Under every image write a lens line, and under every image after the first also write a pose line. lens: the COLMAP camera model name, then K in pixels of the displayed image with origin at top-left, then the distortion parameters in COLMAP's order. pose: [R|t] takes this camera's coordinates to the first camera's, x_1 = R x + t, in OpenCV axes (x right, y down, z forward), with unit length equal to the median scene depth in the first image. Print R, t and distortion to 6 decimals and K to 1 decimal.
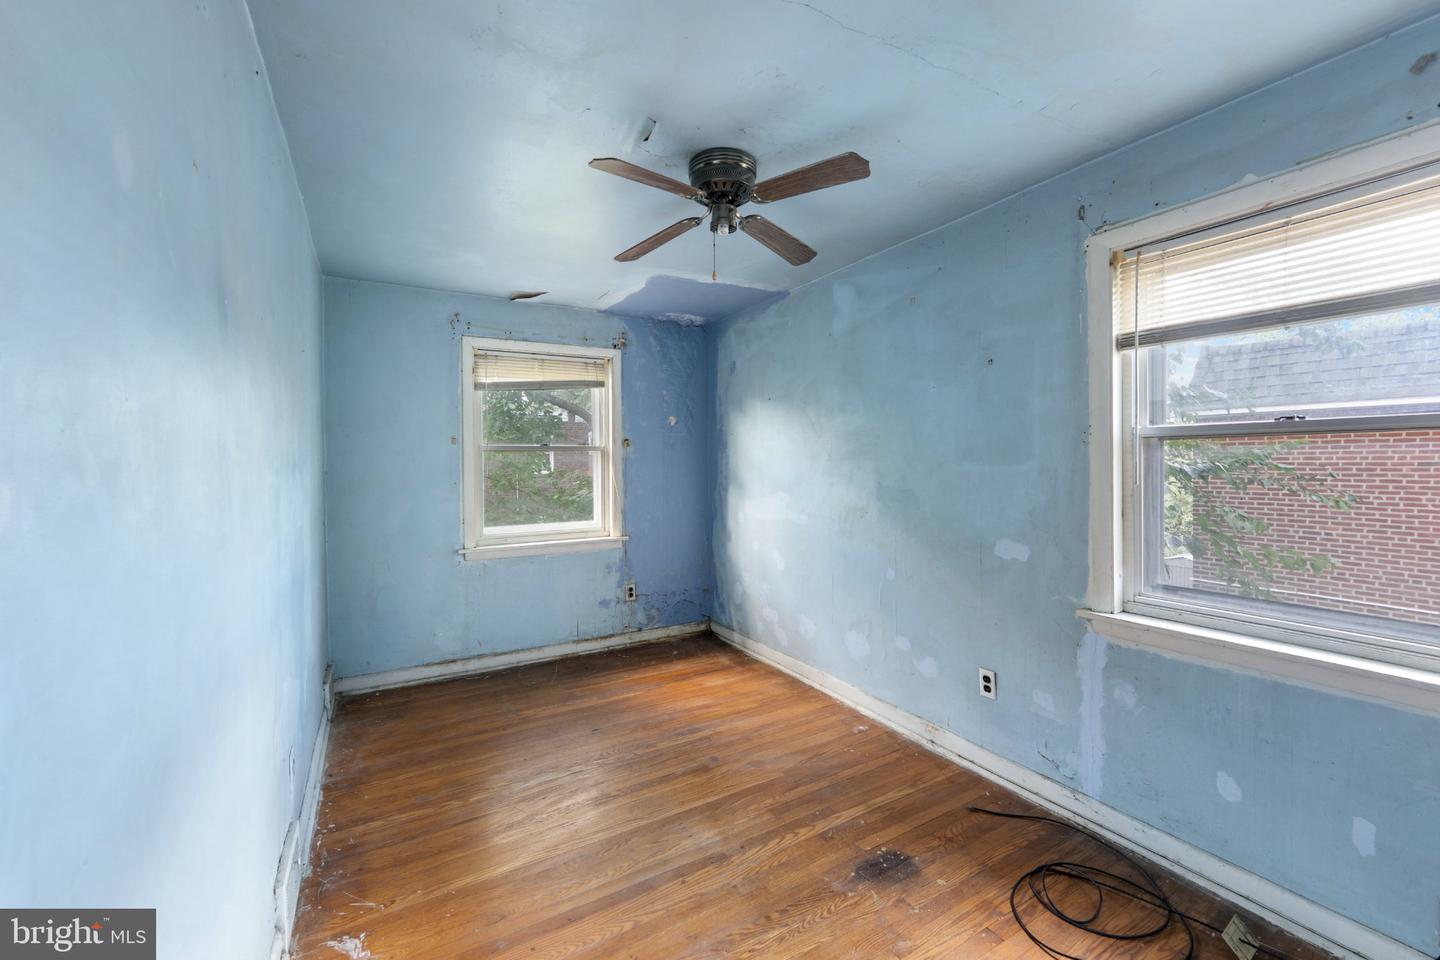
lens RADIAL K [[589.0, 0, 721.9], [0, 589.0, 474.3], [0, 0, 1]] dist [0.001271, -0.001253]
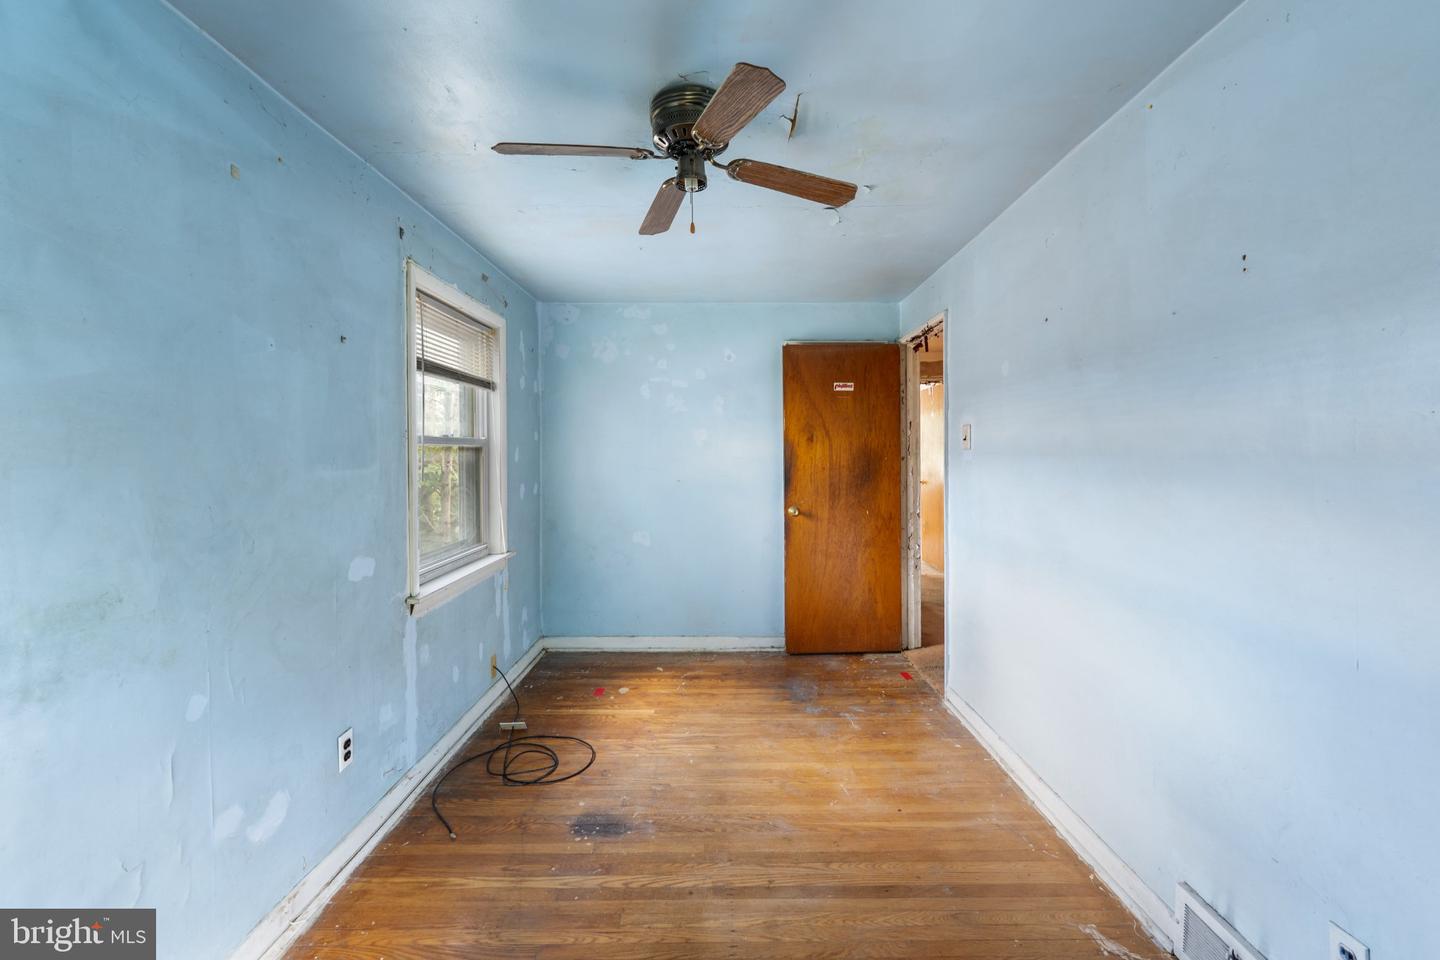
lens RADIAL K [[589.0, 0, 724.7], [0, 589.0, 466.6], [0, 0, 1]] dist [0.001271, -0.001253]
pose [[-0.863823, 0.007739, 0.503737, -0.442763], [0.029441, 0.998949, 0.035140, -0.037330], [-0.502935, 0.045185, -0.863142, 1.639601]]
